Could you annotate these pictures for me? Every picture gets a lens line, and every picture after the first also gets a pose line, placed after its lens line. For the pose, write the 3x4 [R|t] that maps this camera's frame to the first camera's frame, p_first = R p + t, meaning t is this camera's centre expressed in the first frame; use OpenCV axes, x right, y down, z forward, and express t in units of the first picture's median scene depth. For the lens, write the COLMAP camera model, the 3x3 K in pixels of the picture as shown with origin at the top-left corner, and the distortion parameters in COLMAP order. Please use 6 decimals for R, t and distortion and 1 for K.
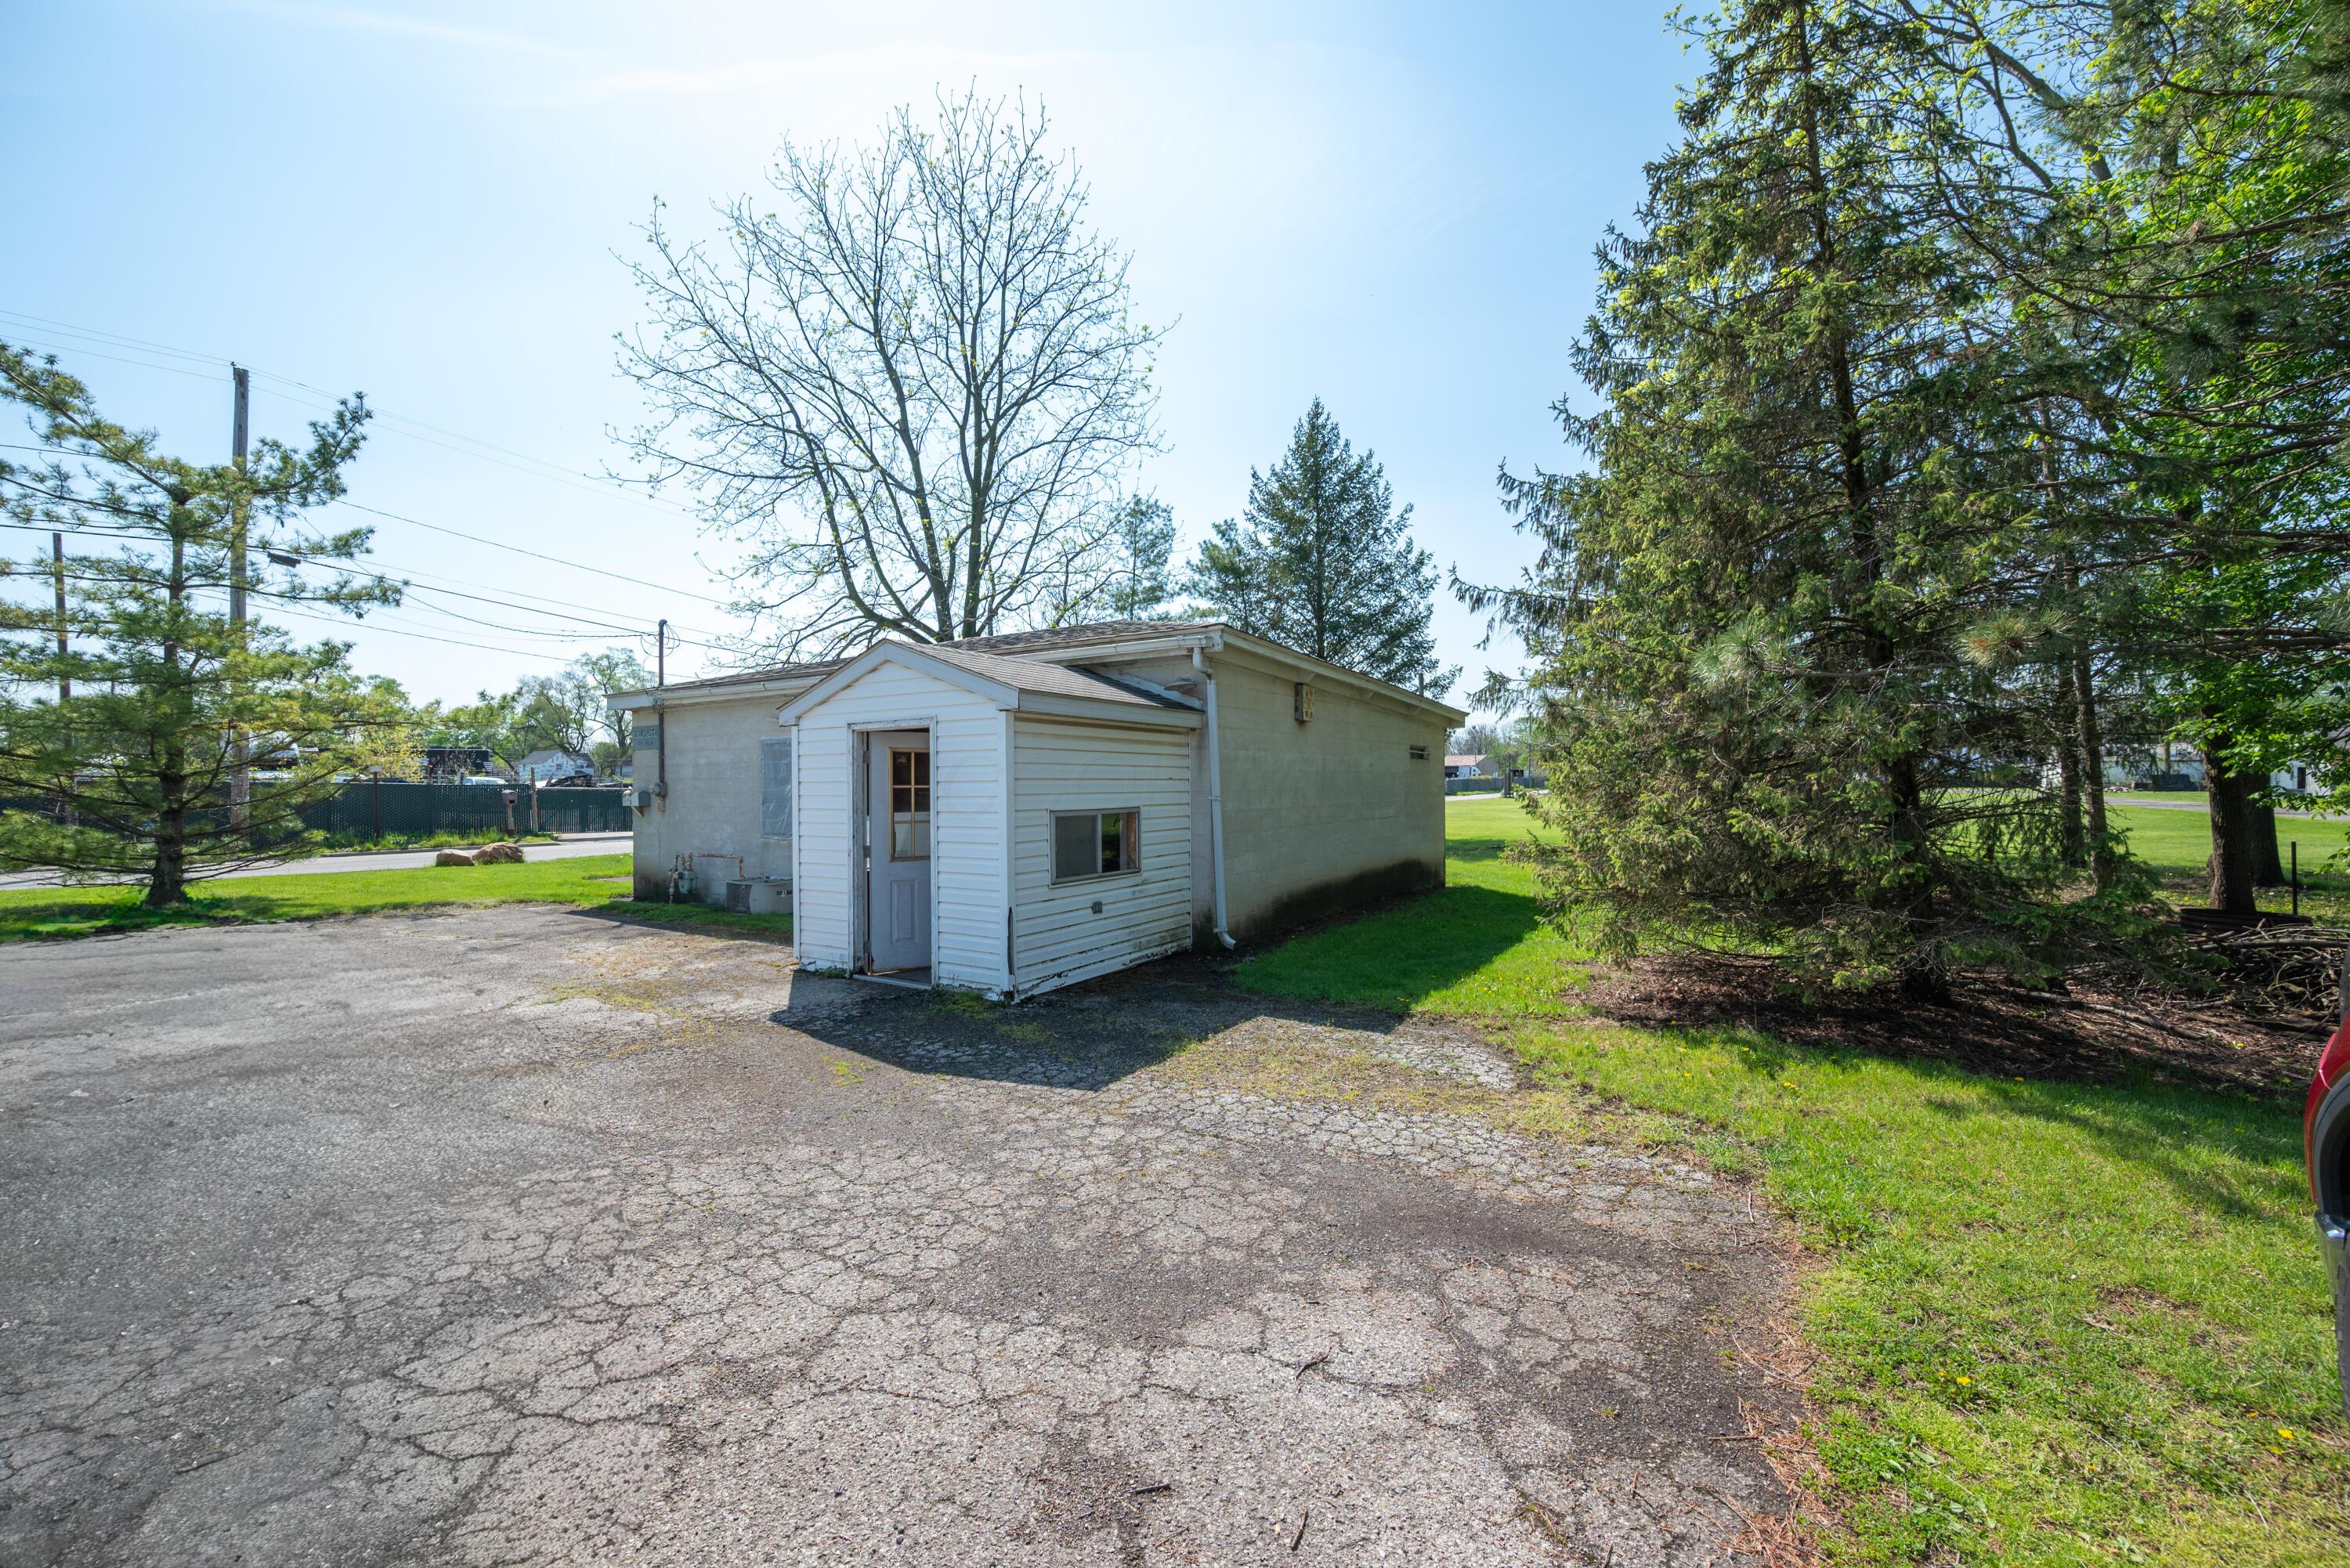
lens RADIAL K [[910.2, 0, 1178.2], [0, 910.2, 774.9], [0, 0, 1]] dist [0.000301, 0.000336]
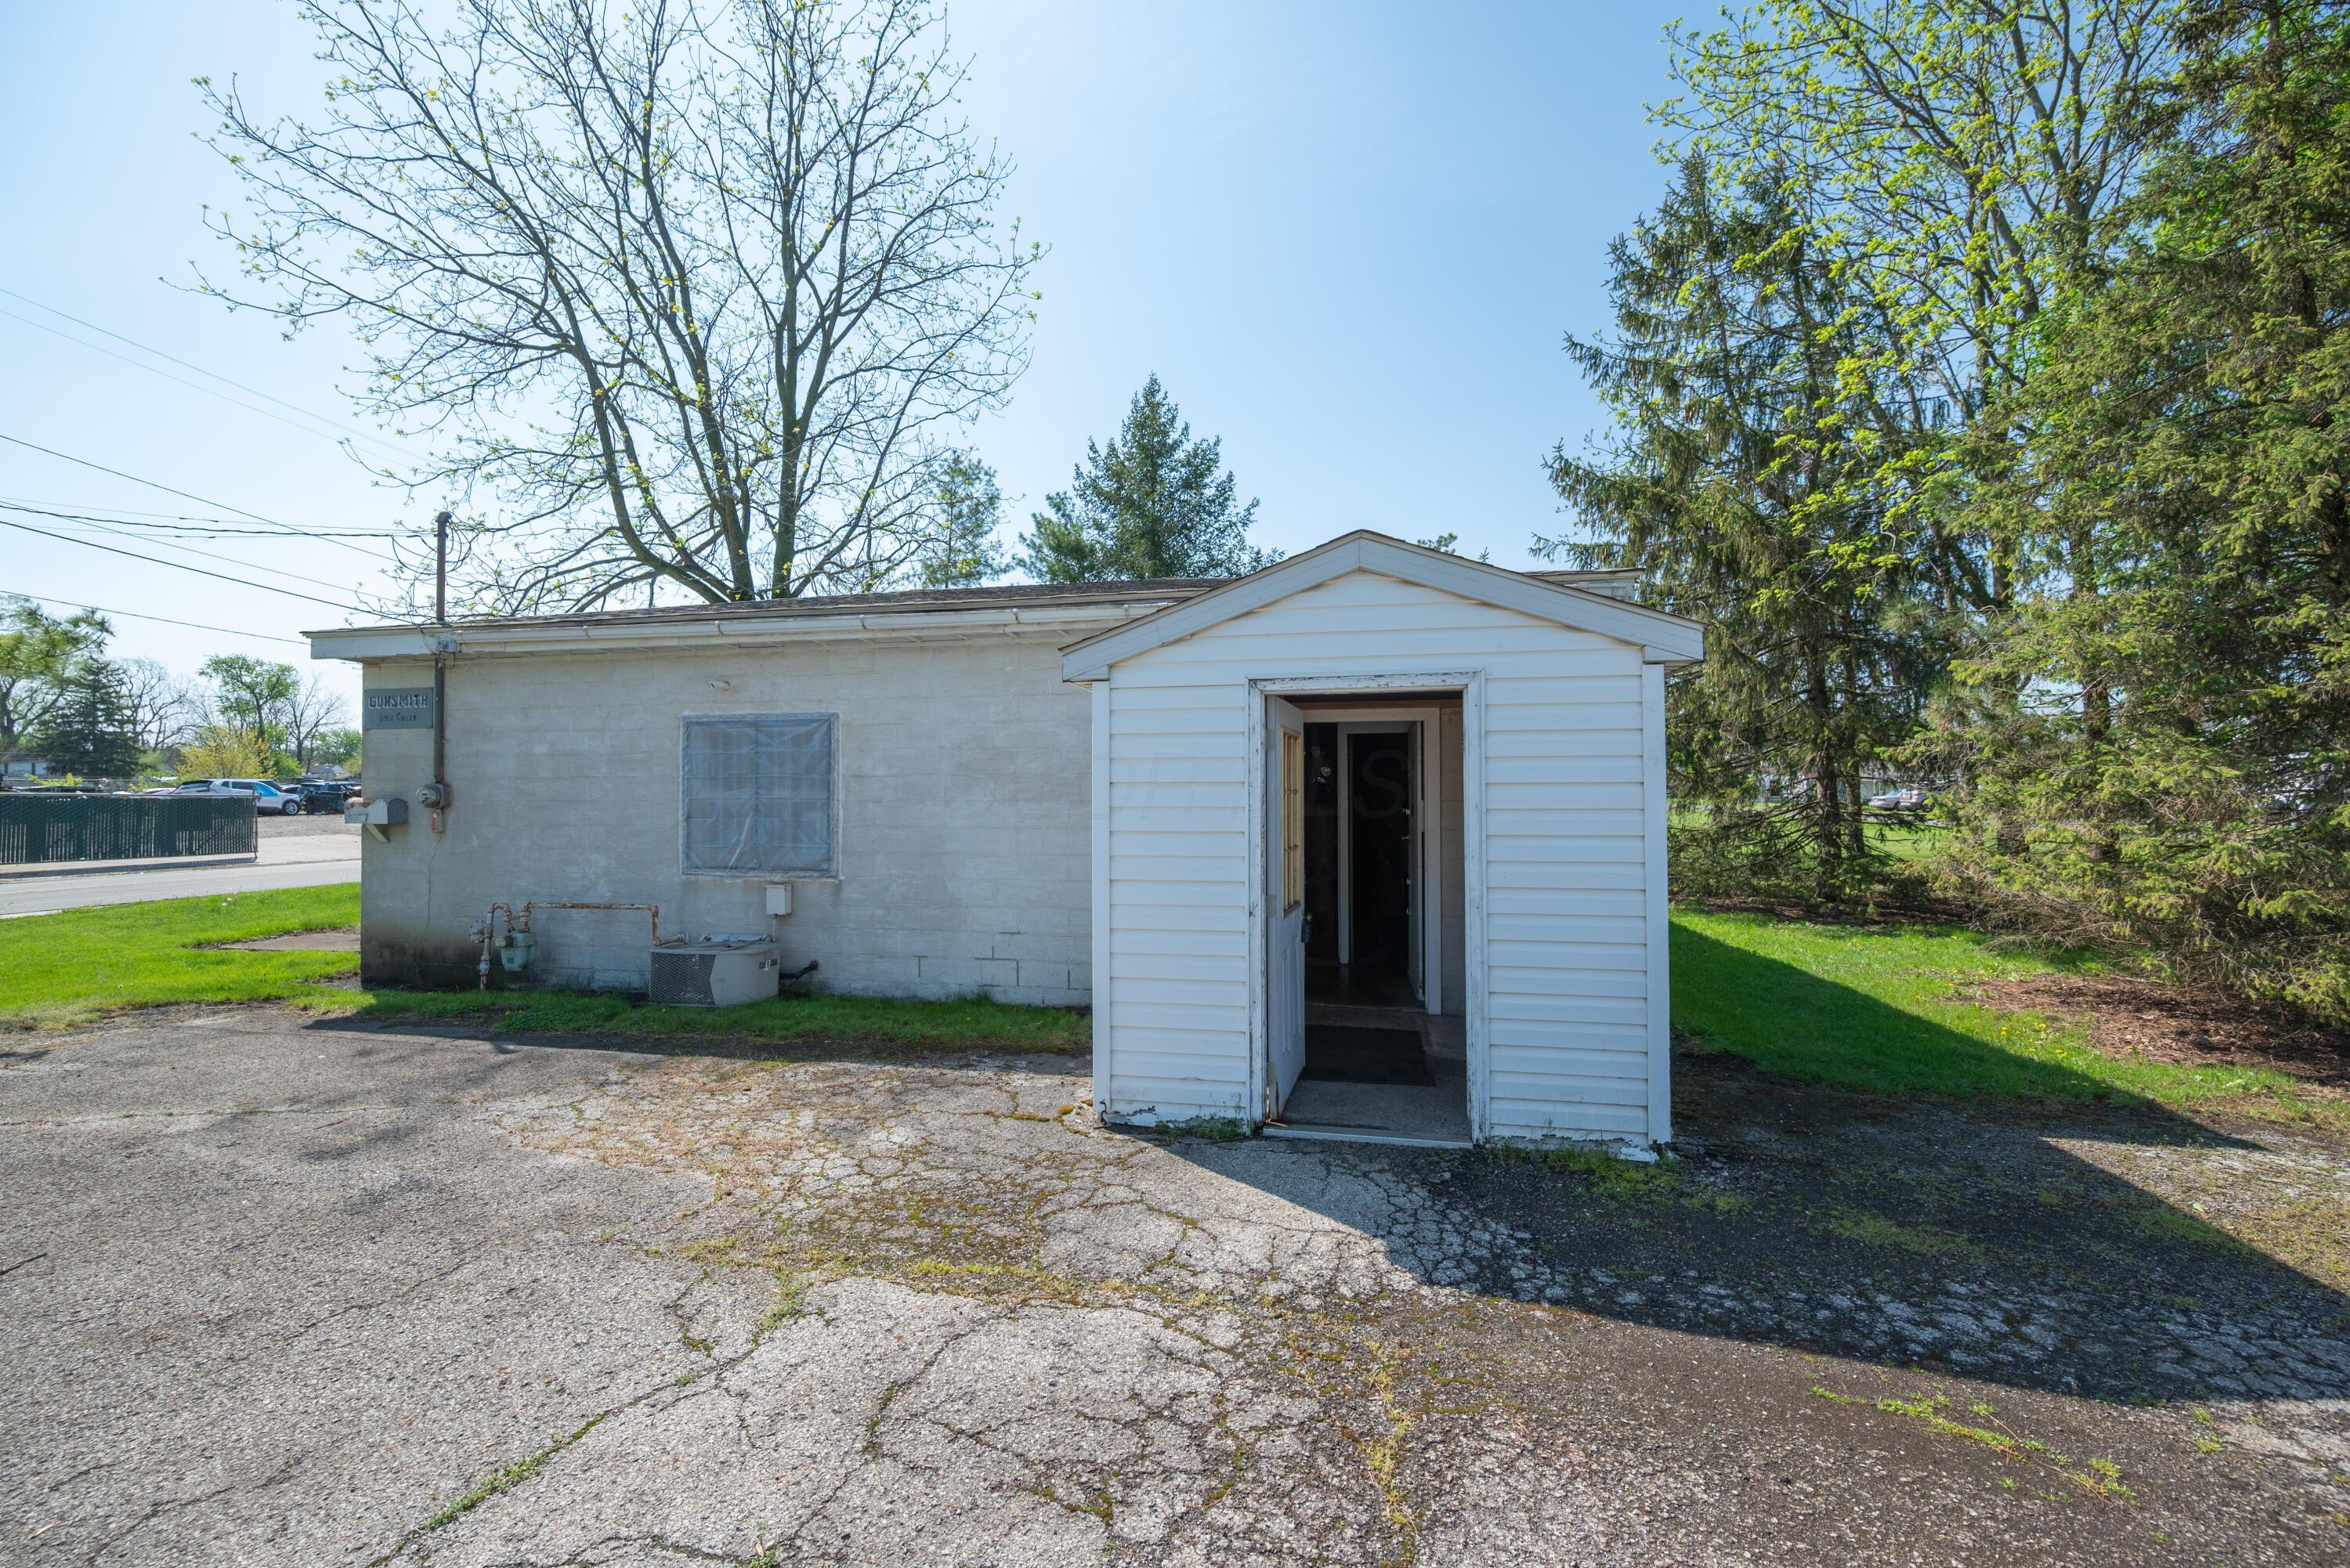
lens RADIAL K [[910.2, 0, 1155.2], [0, 910.2, 768.4], [0, 0, 1]] dist [0.000301, 0.000336]
pose [[0.933458, 0.011750, 0.358495, -0.177408], [-0.006614, 0.999857, -0.015550, 0.002260], [-0.358627, 0.012144, 0.933402, 0.141343]]
